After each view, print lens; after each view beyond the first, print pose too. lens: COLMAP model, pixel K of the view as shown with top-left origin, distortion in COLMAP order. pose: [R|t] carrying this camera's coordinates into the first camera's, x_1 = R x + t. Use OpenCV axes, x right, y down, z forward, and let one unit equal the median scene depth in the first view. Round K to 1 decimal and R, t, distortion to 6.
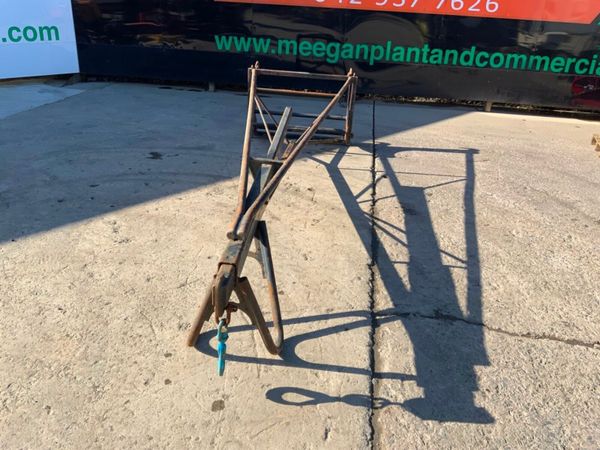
lens RADIAL K [[494.8, 0, 302.5], [0, 494.8, 224.5], [0, 0, 1]] dist [0.076213, -0.148493]
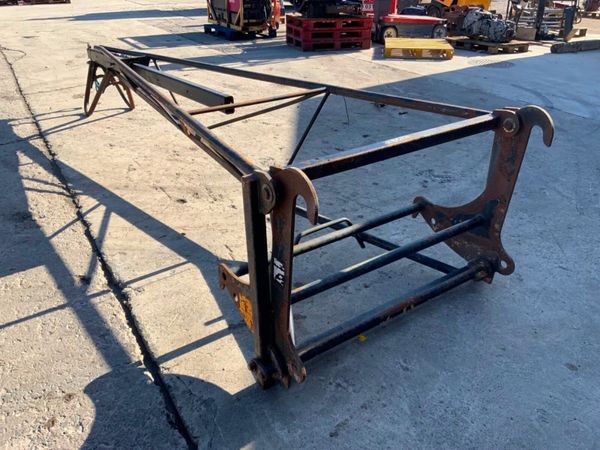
lens RADIAL K [[494.8, 0, 298.7], [0, 494.8, 223.2], [0, 0, 1]] dist [0.076213, -0.148493]
pose [[-0.777739, 0.236116, -0.582555, 0.171198], [-0.304212, 0.669620, 0.677542, -0.325864], [0.550070, 0.704171, -0.448961, 0.811705]]
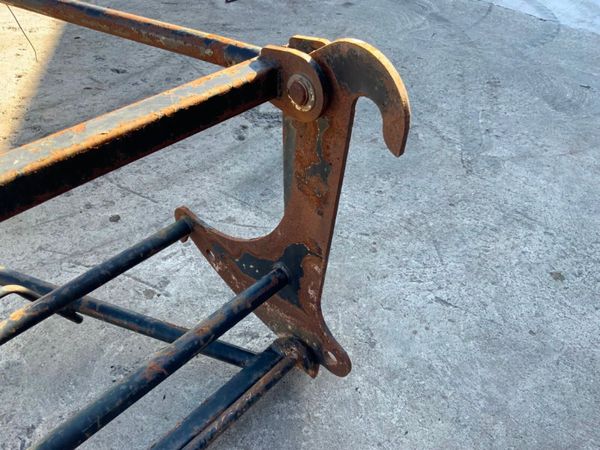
lens RADIAL K [[494.8, 0, 297.7], [0, 494.8, 222.7], [0, 0, 1]] dist [0.076213, -0.148493]
pose [[-0.622004, 0.446848, -0.642991, 0.005763], [-0.382242, 0.543398, 0.747402, -0.278042], [0.683375, 0.710666, -0.167192, 0.756229]]
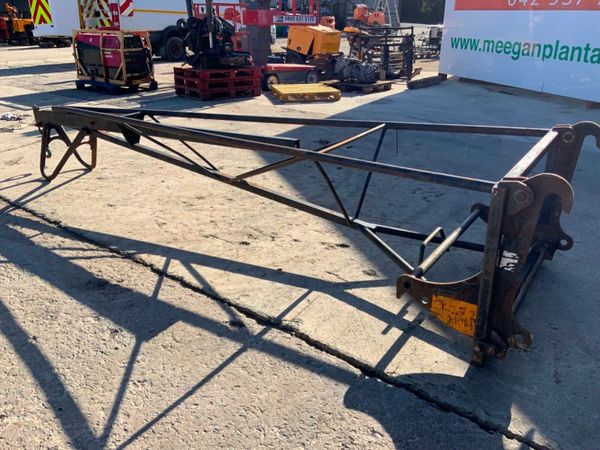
lens RADIAL K [[494.8, 0, 298.1], [0, 494.8, 223.5], [0, 0, 1]] dist [0.076213, -0.148493]
pose [[-0.503670, 0.279710, -0.817361, 0.318139], [-0.383092, 0.775704, 0.501521, -0.277055], [0.774311, 0.565725, -0.283544, 0.711754]]
